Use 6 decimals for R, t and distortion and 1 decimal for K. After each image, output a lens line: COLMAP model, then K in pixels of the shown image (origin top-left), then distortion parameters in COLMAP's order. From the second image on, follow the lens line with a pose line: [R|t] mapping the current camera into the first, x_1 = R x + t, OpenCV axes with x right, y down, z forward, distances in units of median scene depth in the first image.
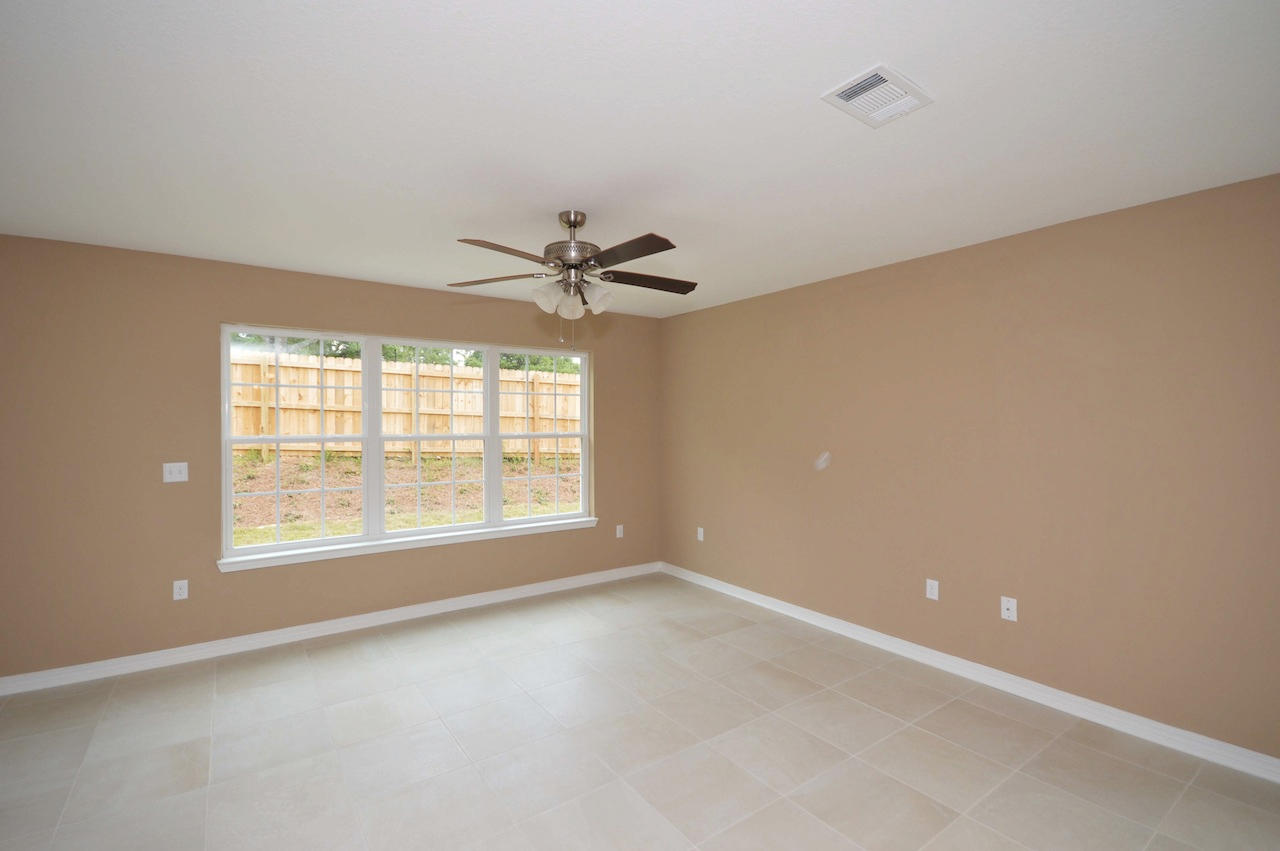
lens RADIAL K [[583.0, 0, 648.9], [0, 583.0, 423.3], [0, 0, 1]] dist [0.000924, -0.000875]
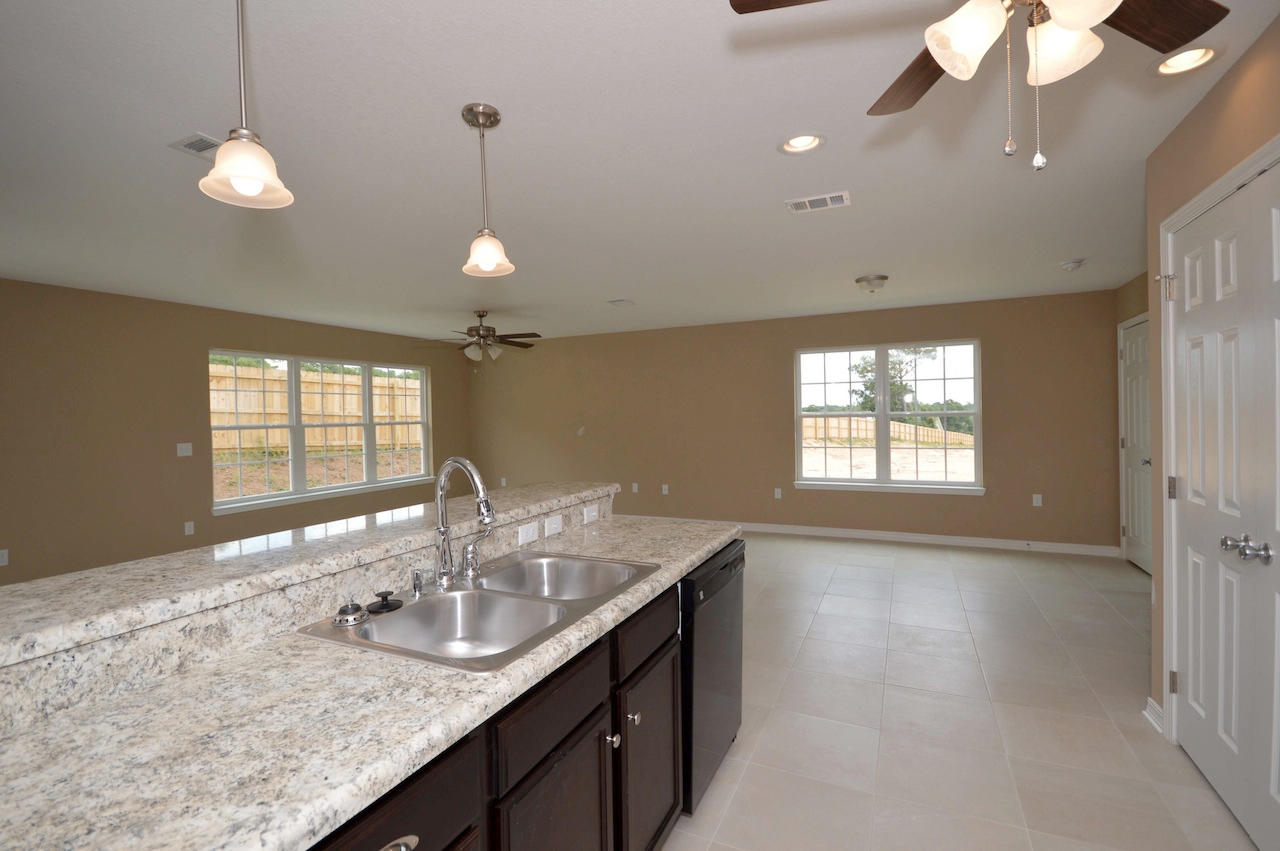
lens RADIAL K [[583.0, 0, 648.9], [0, 583.0, 423.3], [0, 0, 1]] dist [0.000924, -0.000875]
pose [[0.873394, -0.024298, 0.486407, -0.366741], [0.019914, 0.999701, 0.014181, 0.014095], [-0.486606, -0.002699, 0.873617, -0.649851]]
